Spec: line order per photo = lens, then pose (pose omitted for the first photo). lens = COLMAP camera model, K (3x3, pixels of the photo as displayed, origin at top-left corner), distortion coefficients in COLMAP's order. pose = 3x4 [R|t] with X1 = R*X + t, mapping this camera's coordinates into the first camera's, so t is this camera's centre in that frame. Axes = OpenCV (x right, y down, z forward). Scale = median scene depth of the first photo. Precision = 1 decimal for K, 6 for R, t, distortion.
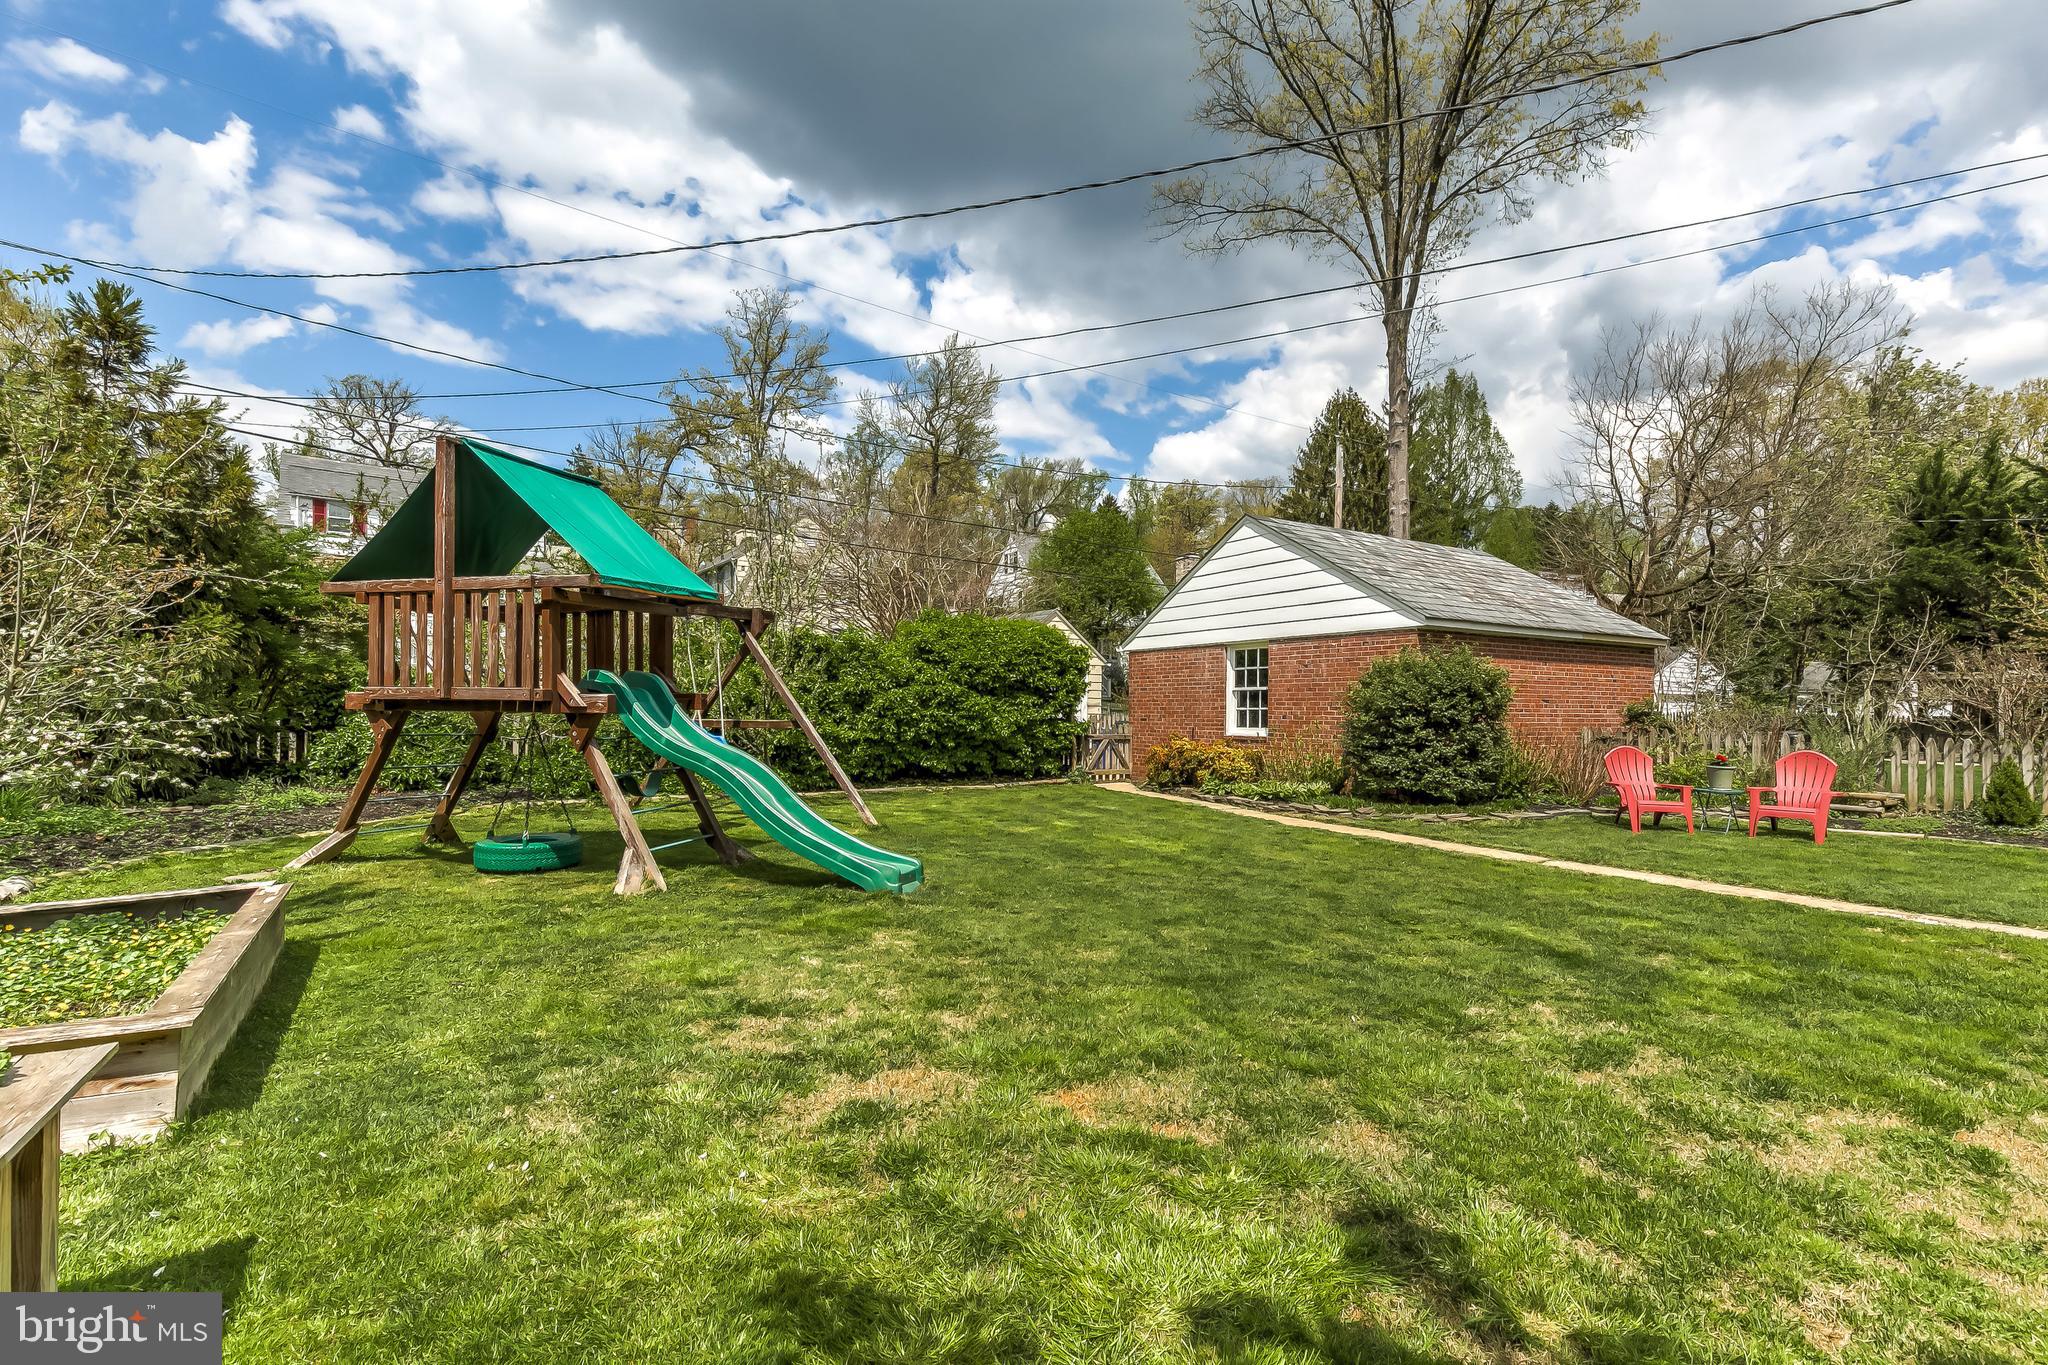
lens RADIAL K [[929.0, 0, 1035.5], [0, 929.0, 680.0], [0, 0, 1]] dist [0.002482, 0.000227]
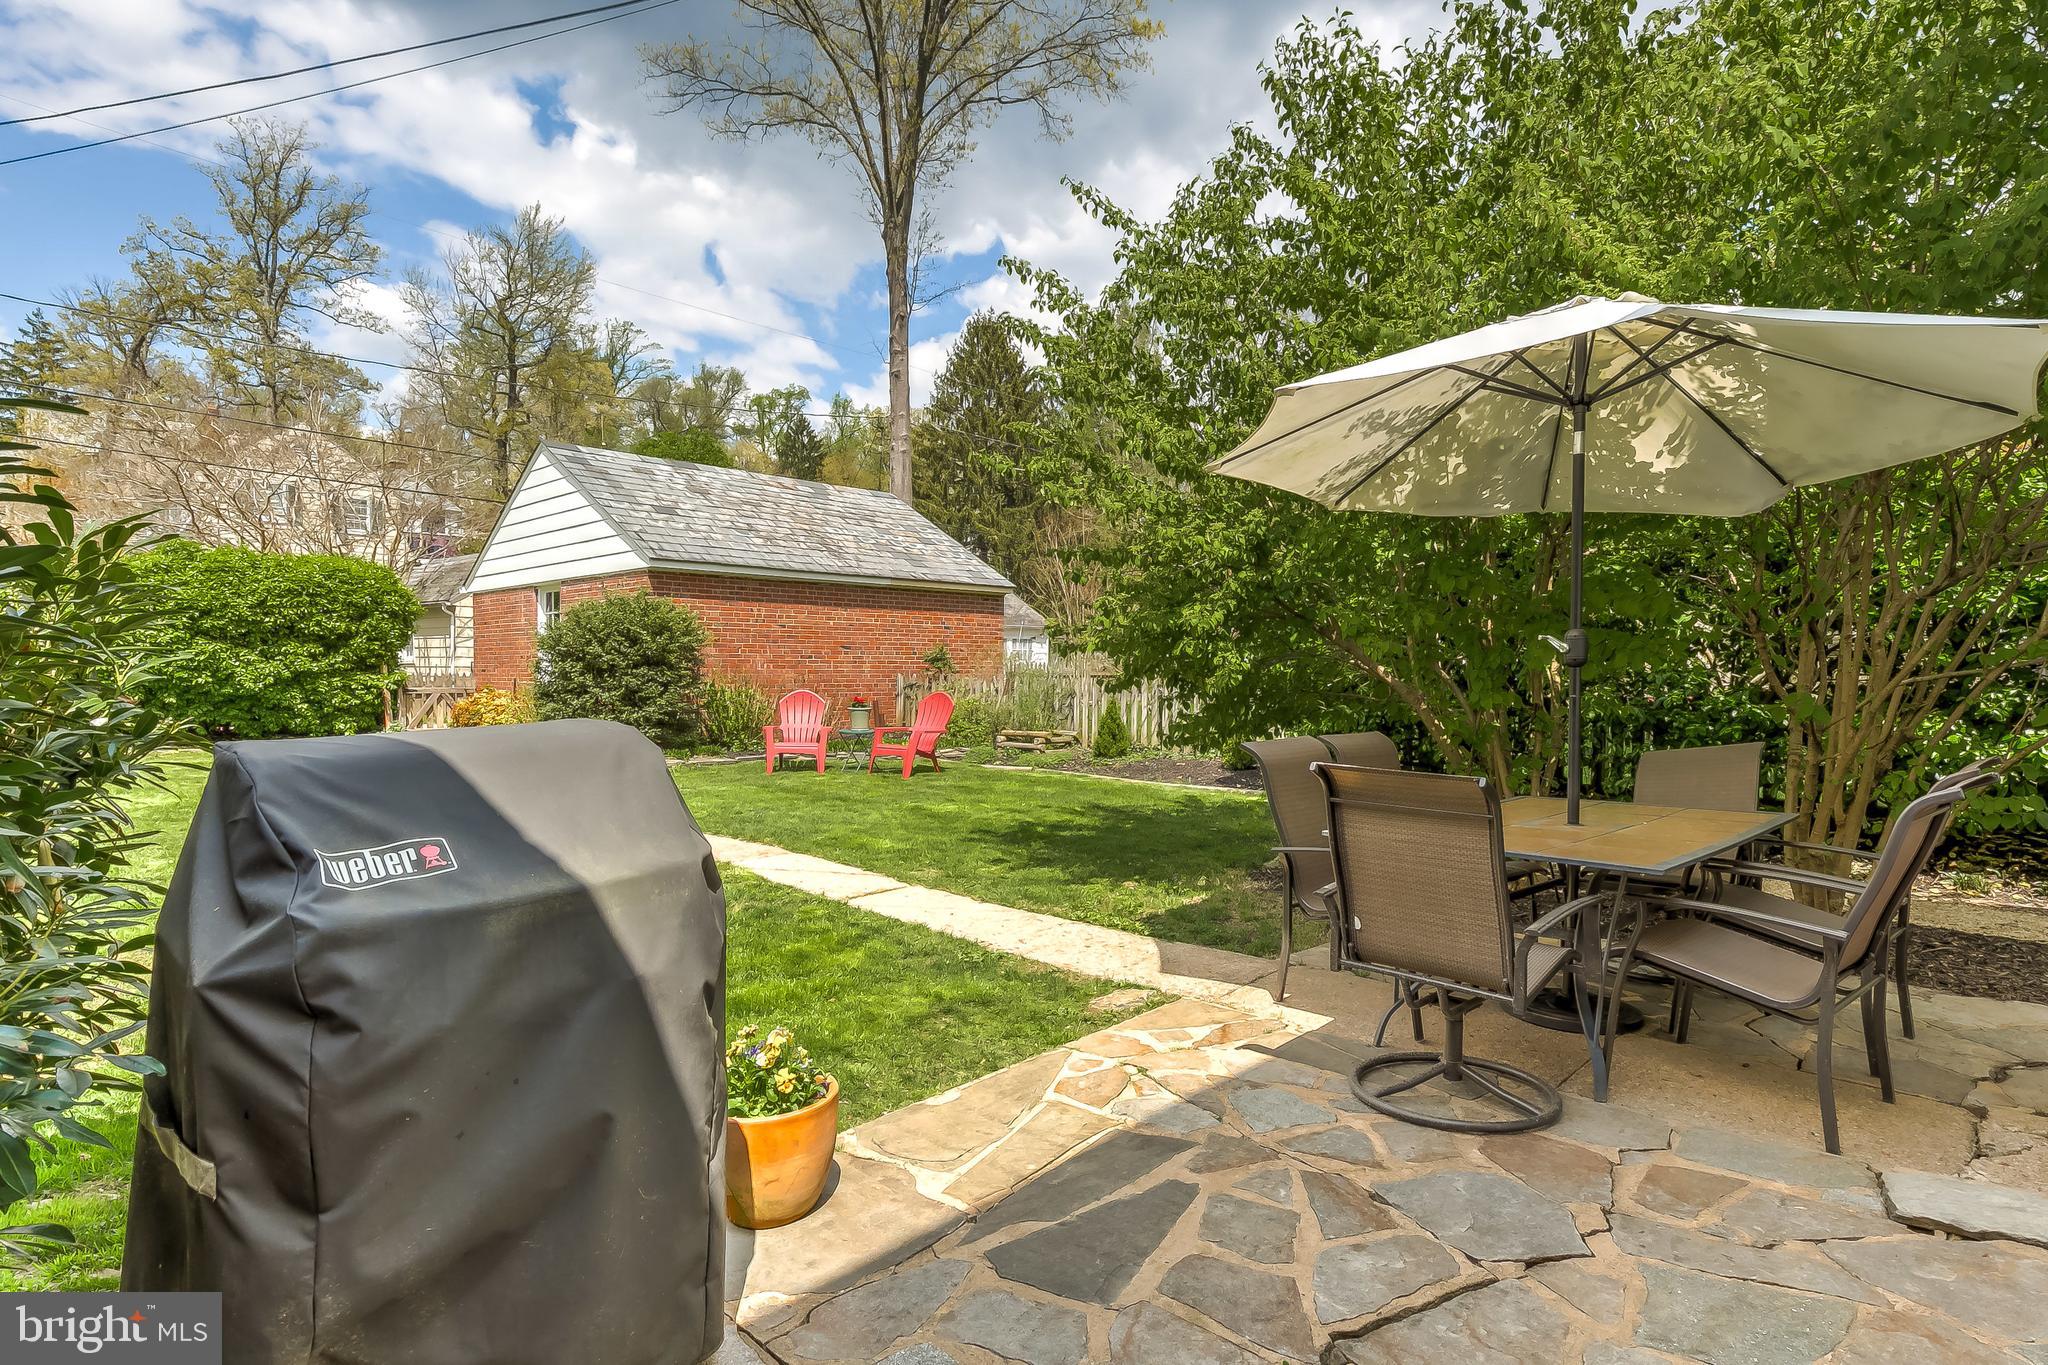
lens RADIAL K [[1061.2, 0, 1020.3], [0, 1061.2, 695.1], [0, 0, 1]] dist [0.004339, 0.000395]
pose [[0.972624, -0.011175, 0.232117, 0.133189], [-0.002333, 0.998323, 0.057838, 0.002078], [-0.232374, -0.056796, 0.970967, -0.035160]]
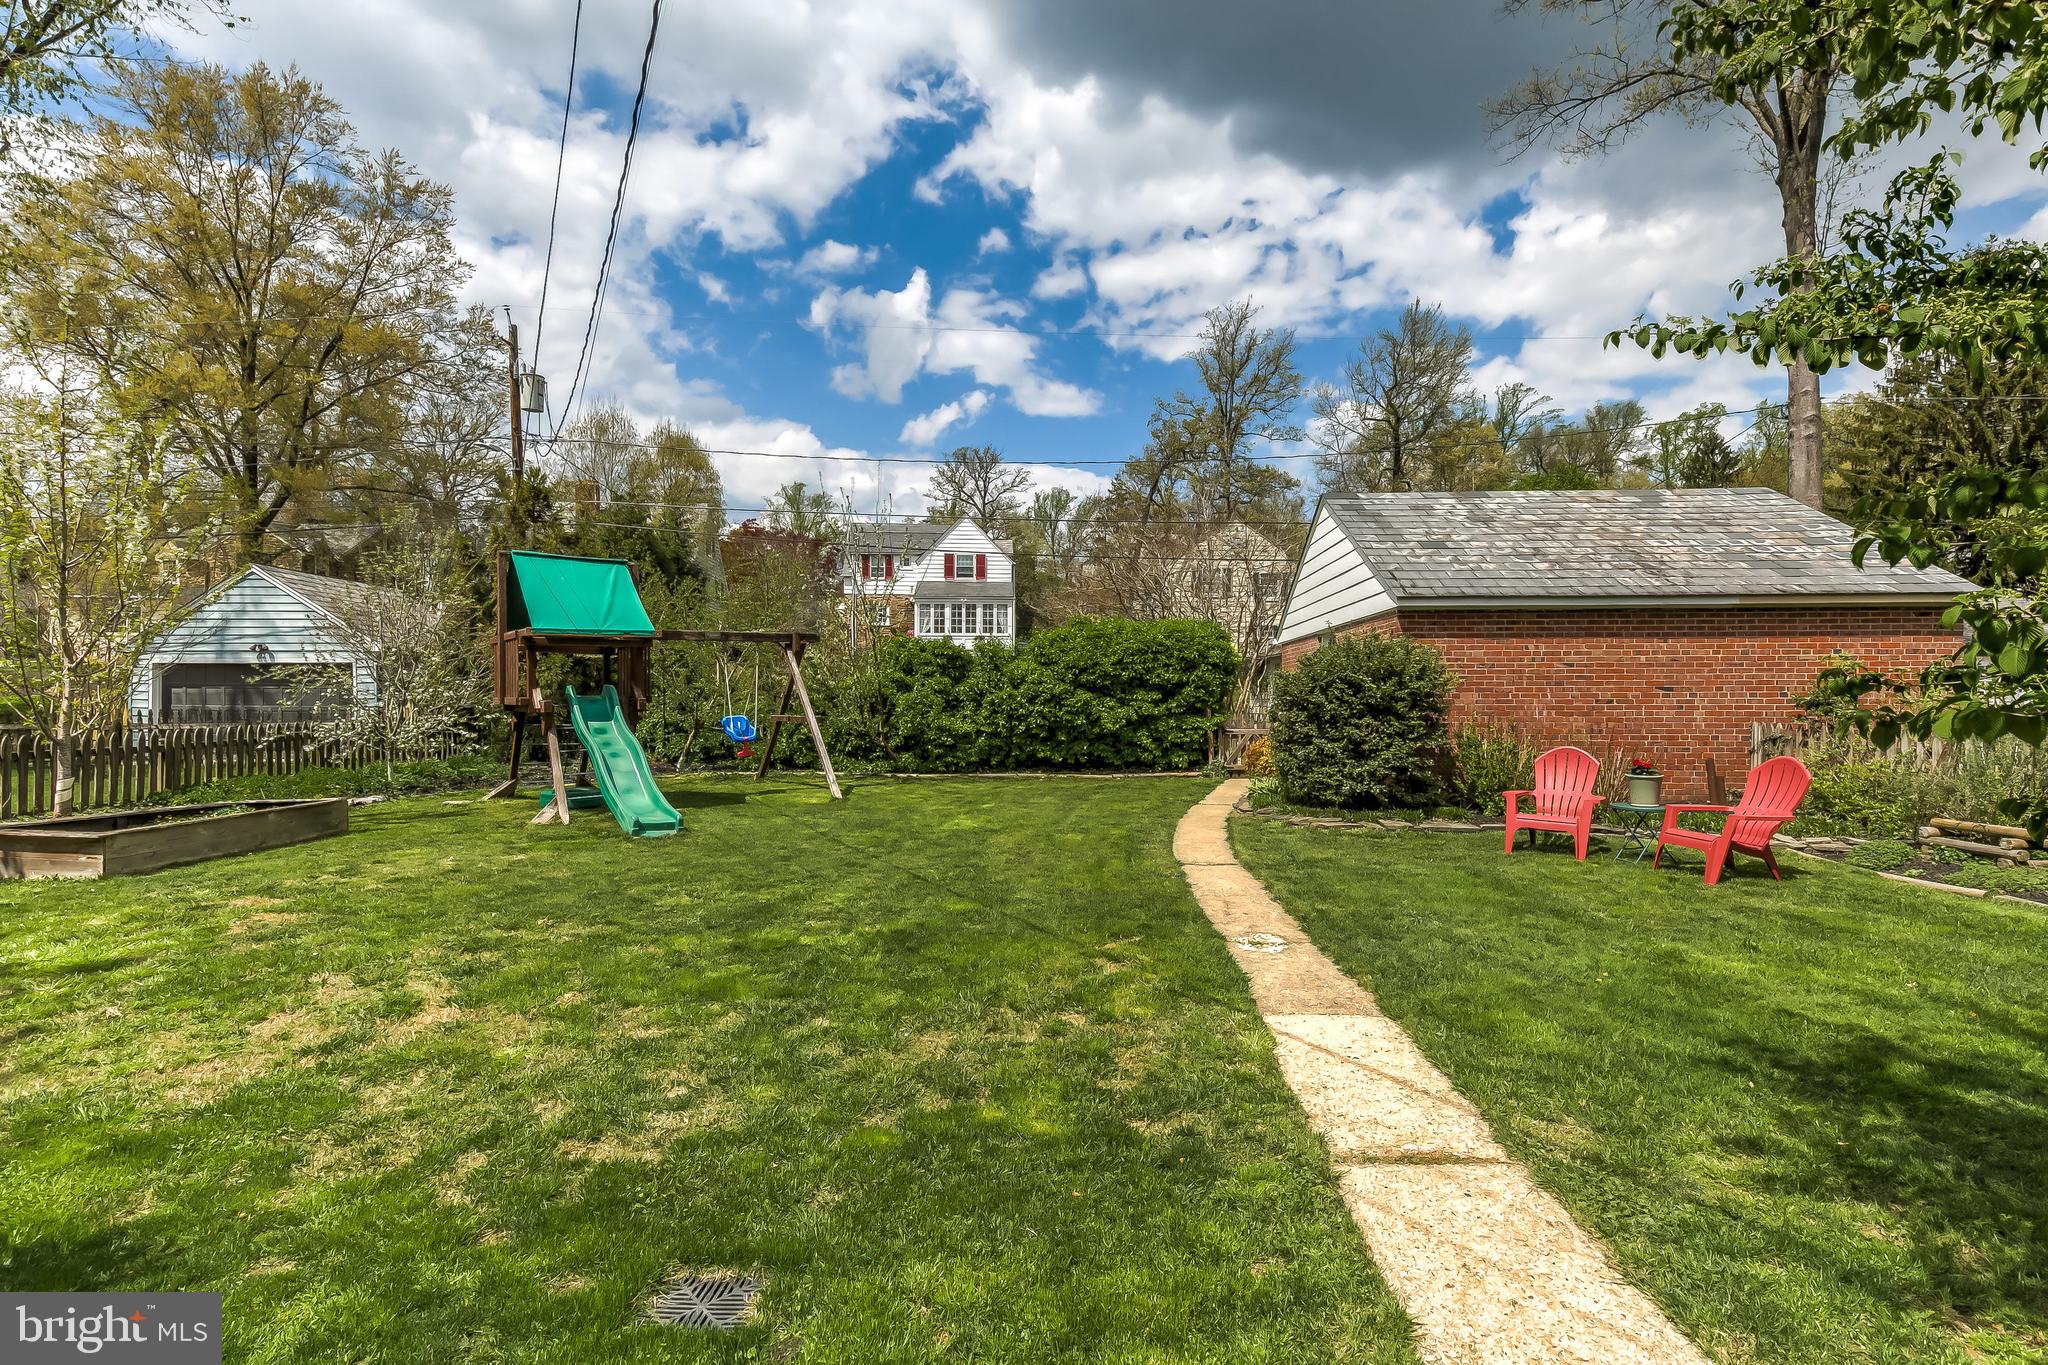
lens RADIAL K [[916.0, 0, 1038.1], [0, 916.0, 695.4], [0, 0, 1]] dist [0.000717, -0.000110]
pose [[0.817996, -0.013999, -0.575053, 0.159228], [0.026954, 0.999539, 0.014009, 0.000928], [0.574592, -0.026959, 0.817996, 0.025843]]
